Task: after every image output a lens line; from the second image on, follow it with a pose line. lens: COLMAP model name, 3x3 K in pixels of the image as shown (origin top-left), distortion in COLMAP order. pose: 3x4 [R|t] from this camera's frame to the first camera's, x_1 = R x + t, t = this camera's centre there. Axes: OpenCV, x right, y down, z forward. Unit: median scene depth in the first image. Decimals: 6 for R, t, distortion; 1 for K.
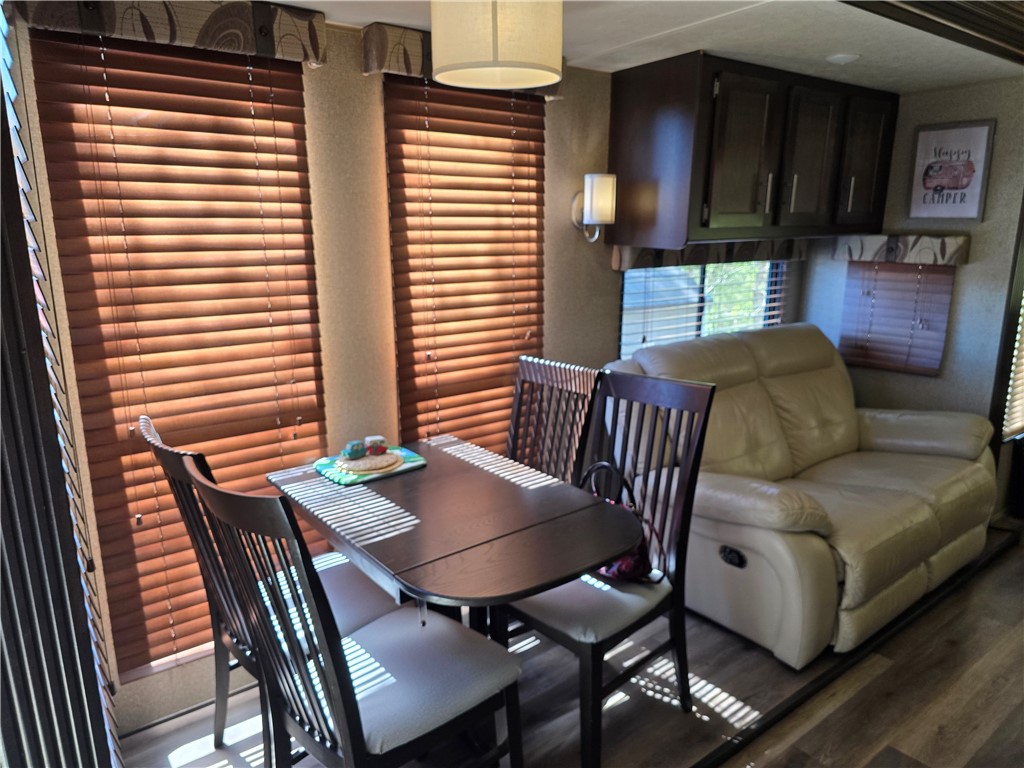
lens RADIAL K [[694.4, 0, 509.8], [0, 694.4, 391.5], [0, 0, 1]] dist [0.052091, -0.068184]
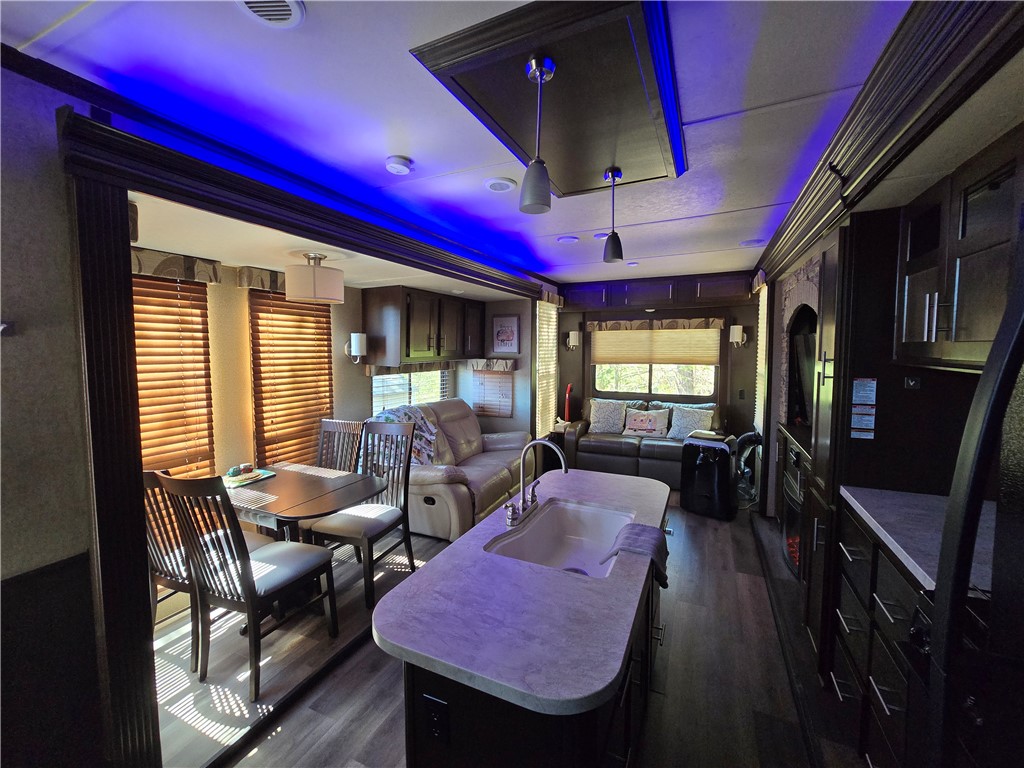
lens RADIAL K [[421.1, 0, 509.7], [0, 421.1, 378.2], [0, 0, 1]] dist [-0.013533, 0.004720]
pose [[0.885142, -0.025562, 0.464618, -0.066164], [0.099608, 0.985754, -0.135528, 0.052140], [-0.454535, 0.166241, 0.875078, -0.344678]]
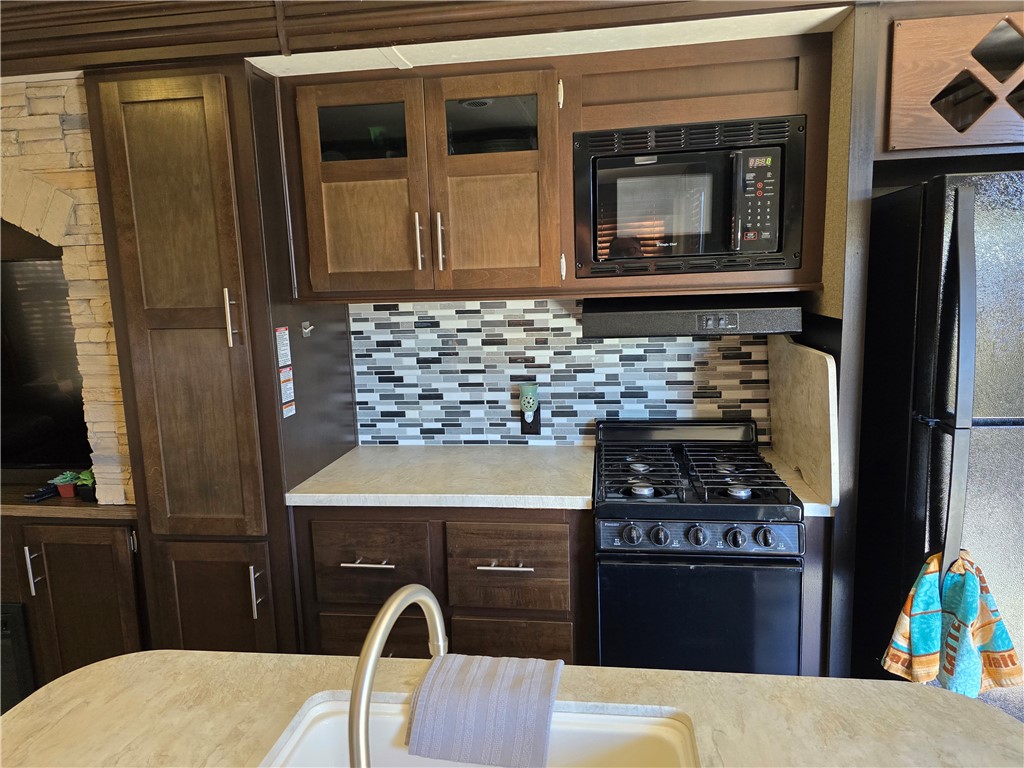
lens RADIAL K [[683.1, 0, 511.8], [0, 683.1, 388.7], [0, 0, 1]] dist [0.079763, -0.083114]
pose [[-0.709012, -0.067959, 0.701915, 0.045509], [0.199092, 0.935565, 0.291686, -0.085302], [-0.676509, 0.346554, -0.649796, 0.313012]]
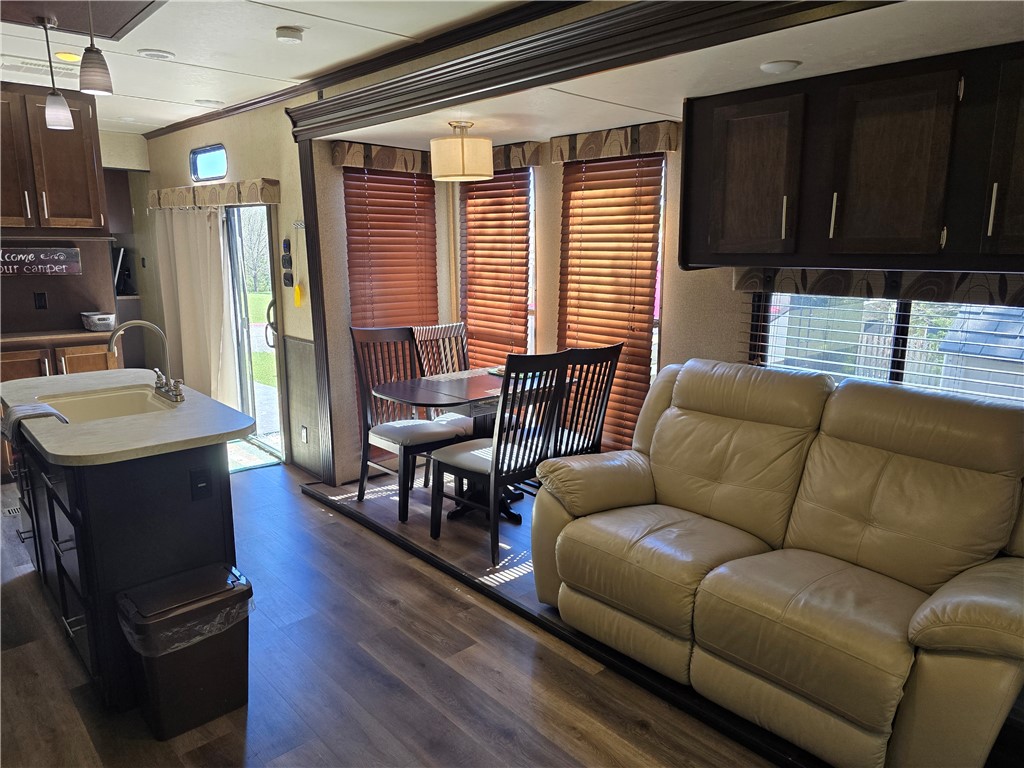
lens RADIAL K [[694.4, 0, 509.8], [0, 694.4, 391.5], [0, 0, 1]] dist [0.052091, -0.068184]
pose [[0.087863, 0.219421, -0.971666, 1.380281], [-0.225795, 0.954436, 0.195113, -0.178290], [0.970205, 0.202254, 0.133404, 0.624773]]
